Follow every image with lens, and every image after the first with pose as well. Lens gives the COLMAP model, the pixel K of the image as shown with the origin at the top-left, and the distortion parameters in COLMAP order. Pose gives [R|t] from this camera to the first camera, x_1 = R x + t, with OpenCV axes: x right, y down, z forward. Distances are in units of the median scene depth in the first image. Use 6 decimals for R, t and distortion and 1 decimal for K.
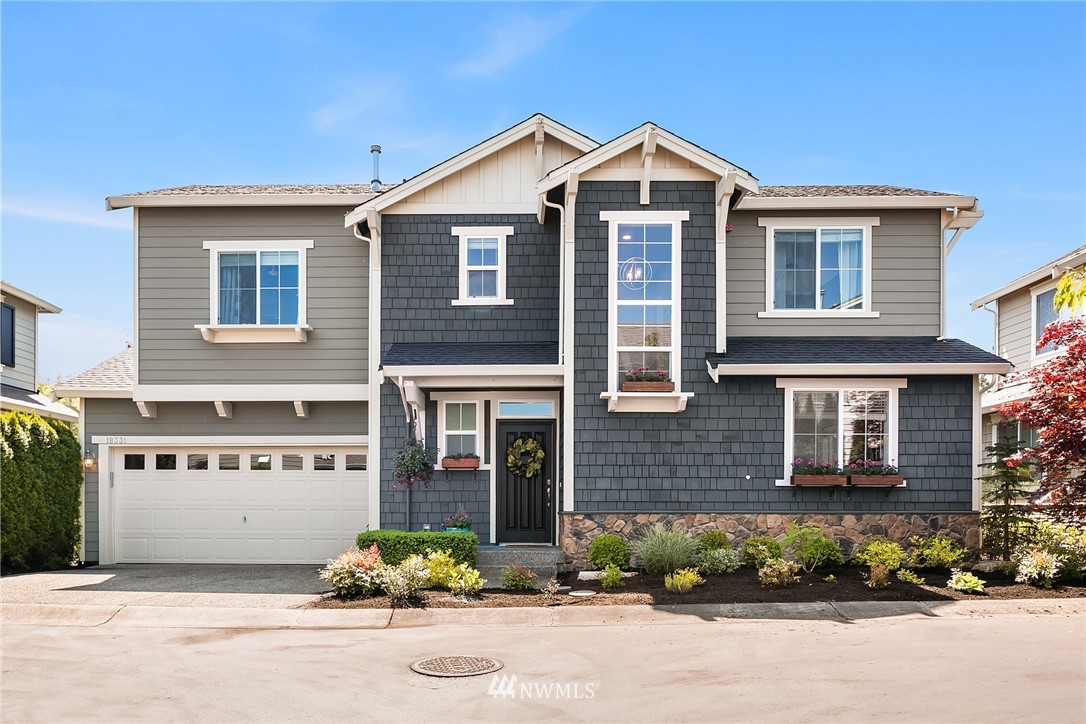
lens RADIAL K [[749.8, 0, 534.5], [0, 749.8, 420.7], [0, 0, 1]] dist [-0.000266, 0.003119]
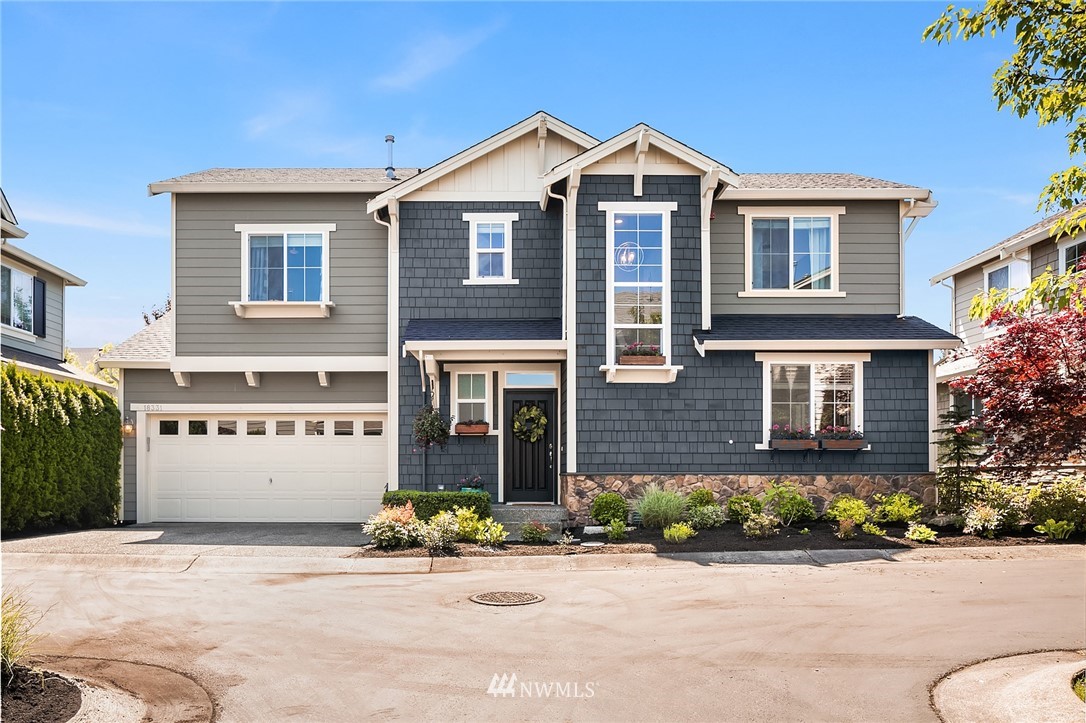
lens RADIAL K [[749.8, 0, 542.7], [0, 749.8, 361.1], [0, 0, 1]] dist [-0.000266, 0.003119]
pose [[0.999027, 0.004383, 0.043877, -0.043888], [-0.003067, 0.999545, -0.030011, -0.010031], [-0.043989, 0.029848, 0.998586, -0.102325]]
